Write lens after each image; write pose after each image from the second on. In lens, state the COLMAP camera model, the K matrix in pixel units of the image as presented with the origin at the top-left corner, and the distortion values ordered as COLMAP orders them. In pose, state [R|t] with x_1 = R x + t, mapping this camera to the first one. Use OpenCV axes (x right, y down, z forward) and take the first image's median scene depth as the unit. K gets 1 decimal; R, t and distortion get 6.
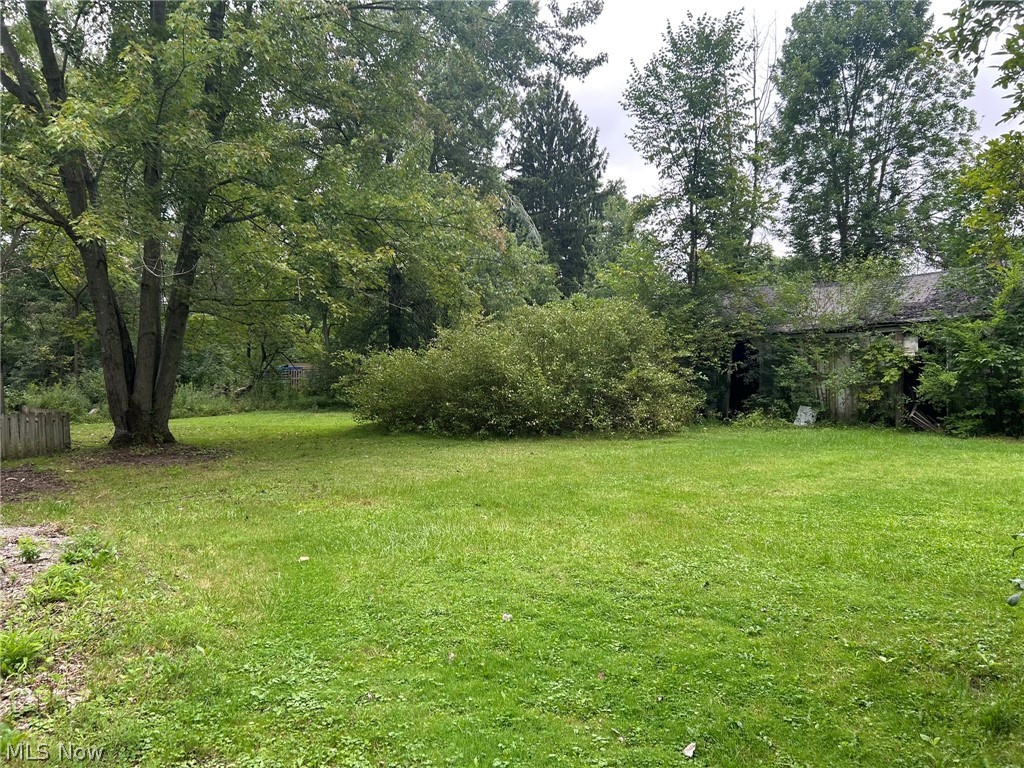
lens RADIAL K [[774.6, 0, 512.1], [0, 774.6, 384.8], [0, 0, 1]] dist [0.000549, -0.000251]
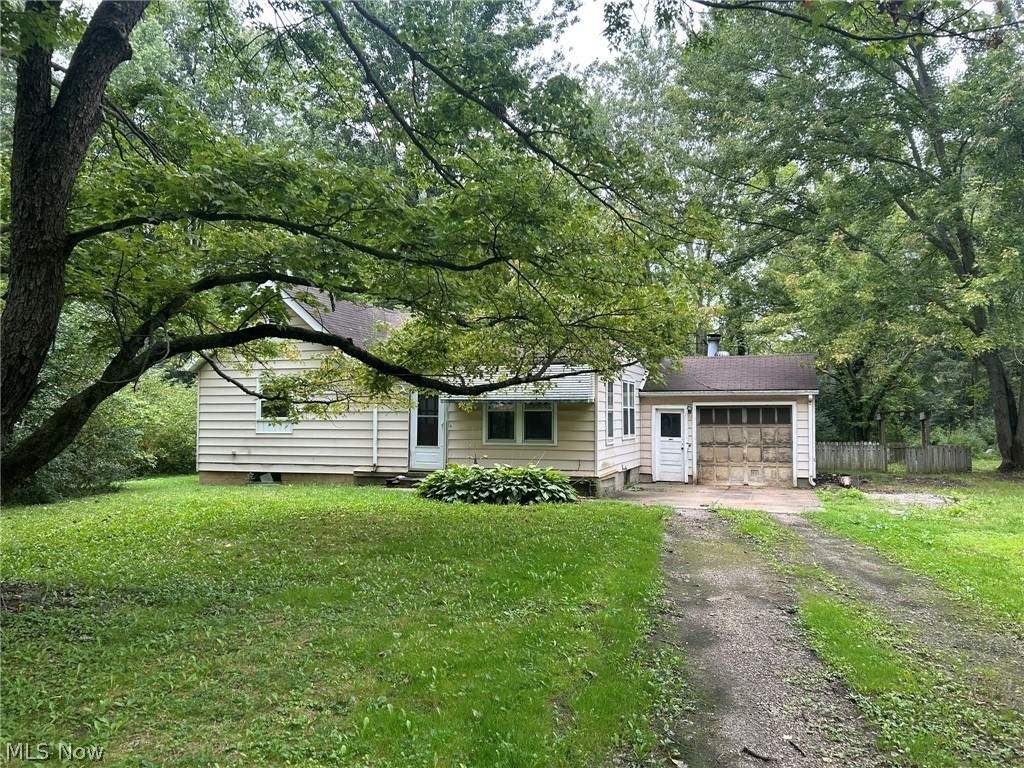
lens RADIAL K [[774.6, 0, 512.1], [0, 774.6, 384.4], [0, 0, 1]] dist [0.000549, -0.000251]
pose [[0.497491, -0.020130, -0.867236, 0.163509], [-0.031465, 0.998654, -0.041230, 0.003046], [0.866899, 0.047800, 0.496188, -0.293030]]
